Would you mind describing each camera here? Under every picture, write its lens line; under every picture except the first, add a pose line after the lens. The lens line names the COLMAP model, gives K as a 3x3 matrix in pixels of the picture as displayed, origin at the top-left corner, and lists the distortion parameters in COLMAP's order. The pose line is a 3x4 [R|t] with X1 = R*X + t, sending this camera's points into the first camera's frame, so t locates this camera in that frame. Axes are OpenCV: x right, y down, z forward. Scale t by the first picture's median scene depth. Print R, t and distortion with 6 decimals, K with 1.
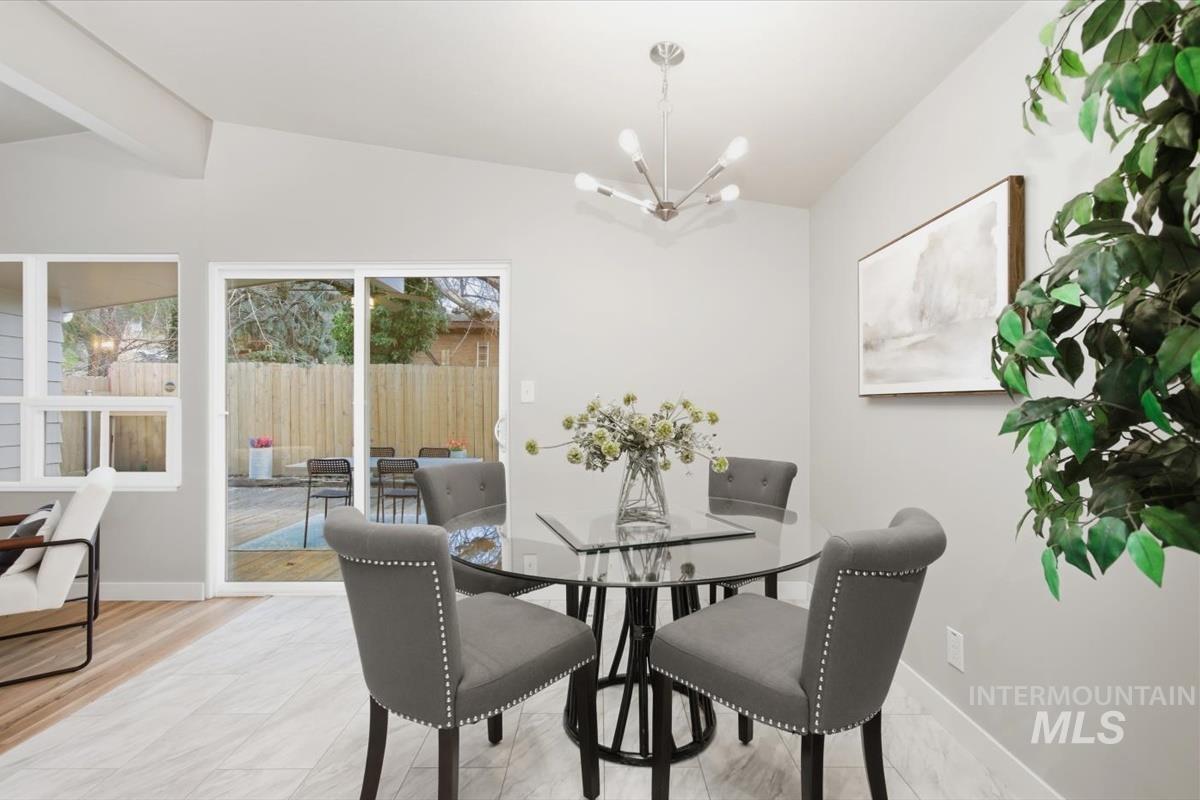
lens RADIAL K [[538.2, 0, 599.1], [0, 538.2, 403.5], [0, 0, 1]] dist [-0.027027, 0.022643]
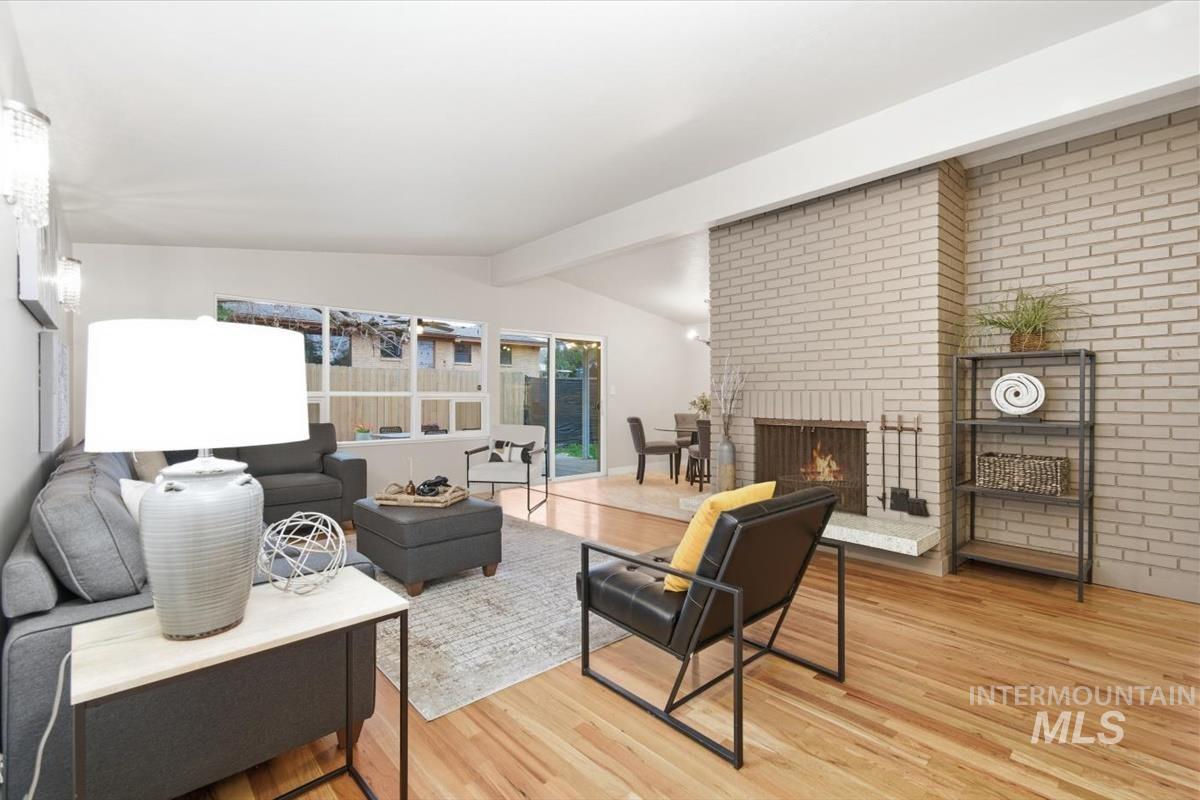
lens RADIAL K [[538.2, 0, 599.1], [0, 538.2, 403.5], [0, 0, 1]] dist [-0.027027, 0.022643]
pose [[0.747825, -0.014218, 0.663743, -1.858354], [0.004437, 0.999855, 0.016419, -0.002358], [-0.663881, -0.009334, 0.747780, -0.815398]]
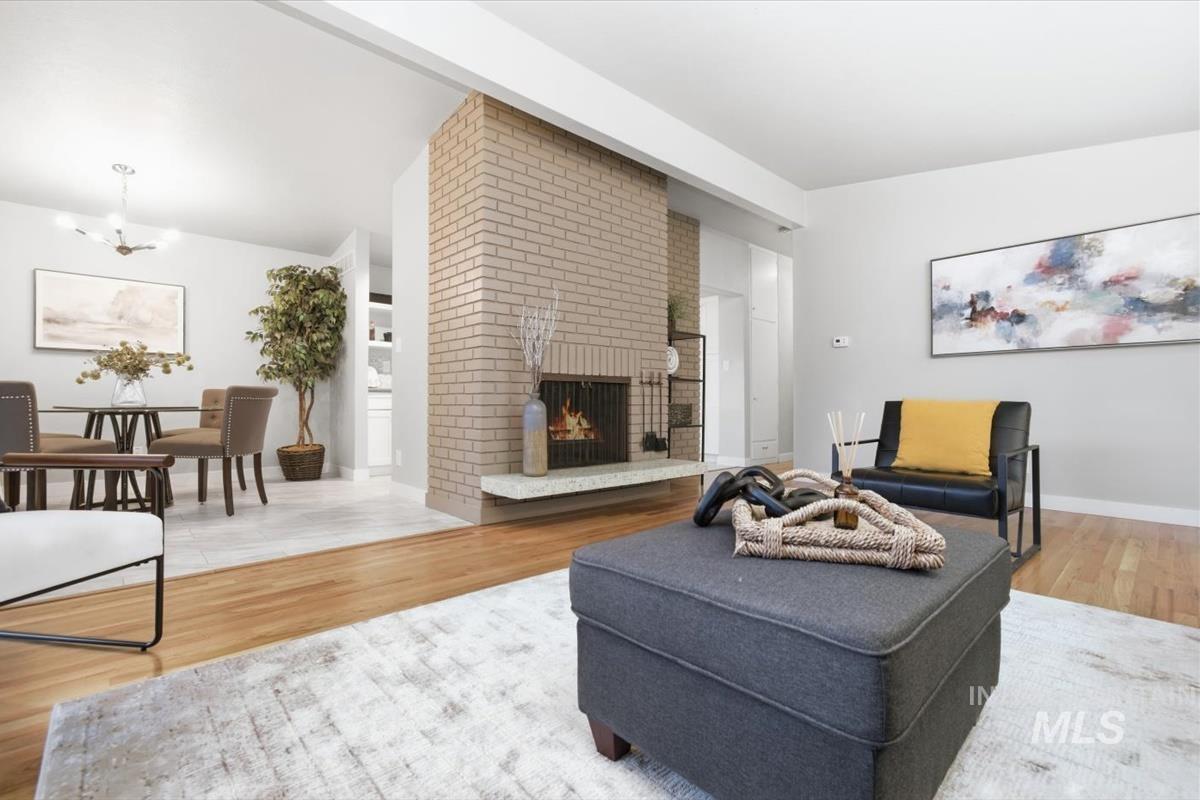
lens RADIAL K [[538.2, 0, 599.1], [0, 538.2, 403.5], [0, 0, 1]] dist [-0.027027, 0.022643]
pose [[-0.662899, -0.000535, 0.748709, -1.586604], [-0.004945, 0.999981, -0.003664, 0.129889], [-0.748692, -0.006131, -0.662889, 0.621133]]
